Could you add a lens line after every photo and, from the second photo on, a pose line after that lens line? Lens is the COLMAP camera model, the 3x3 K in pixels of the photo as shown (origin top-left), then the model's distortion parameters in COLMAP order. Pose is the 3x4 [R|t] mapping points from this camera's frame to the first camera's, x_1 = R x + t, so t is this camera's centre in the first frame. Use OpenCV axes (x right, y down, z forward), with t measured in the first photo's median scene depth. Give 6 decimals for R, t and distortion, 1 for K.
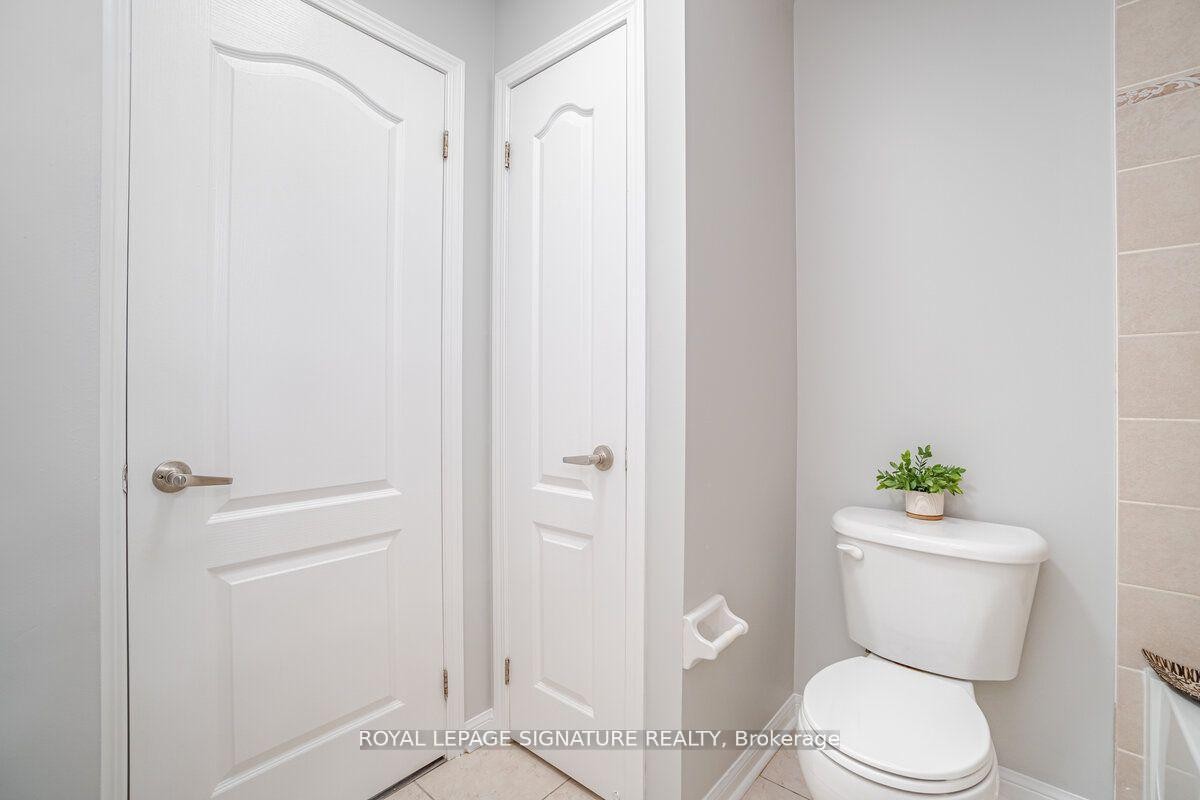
lens RADIAL K [[530.9, 0, 600.1], [0, 530.9, 389.8], [0, 0, 1]] dist [0.002383, 0.000670]
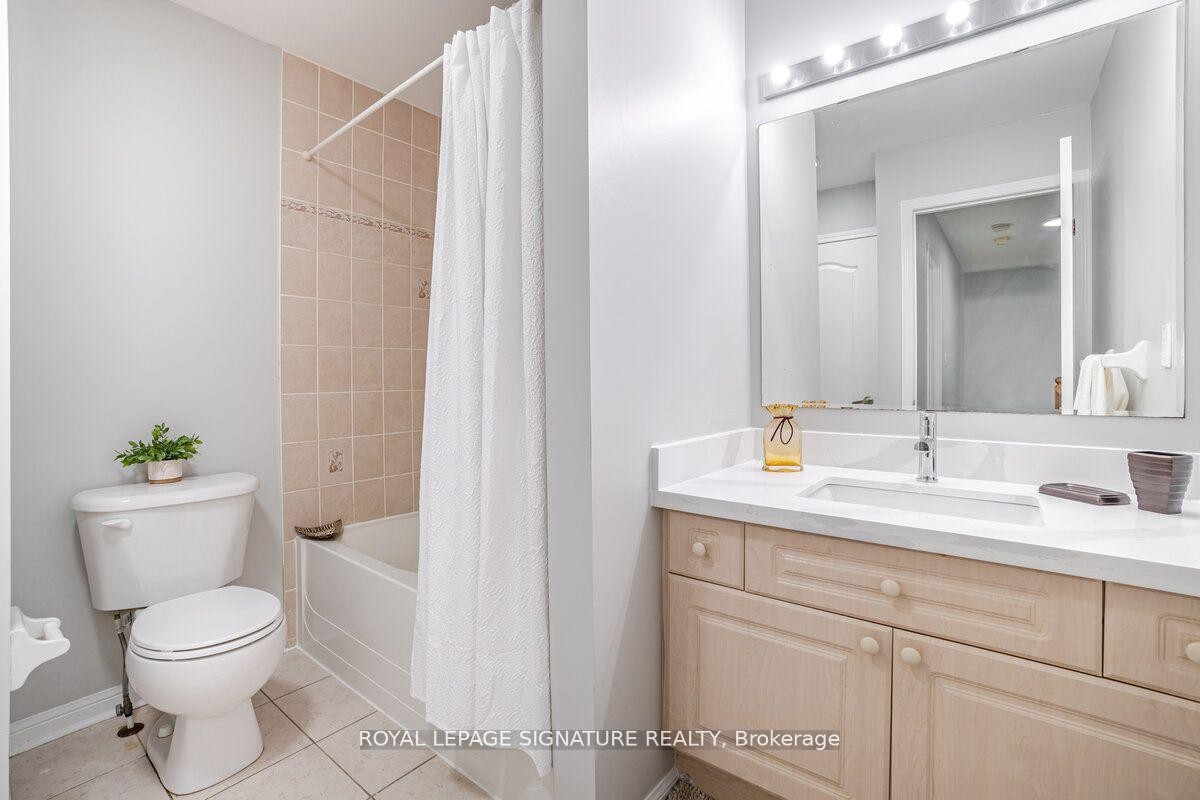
lens RADIAL K [[530.9, 0, 600.0], [0, 530.9, 390.1], [0, 0, 1]] dist [0.002383, 0.000670]
pose [[-0.017921, -0.020829, 0.999622, -0.632528], [0.000437, 0.999783, 0.020840, 0.005573], [-0.999839, 0.000810, -0.017908, 0.032012]]
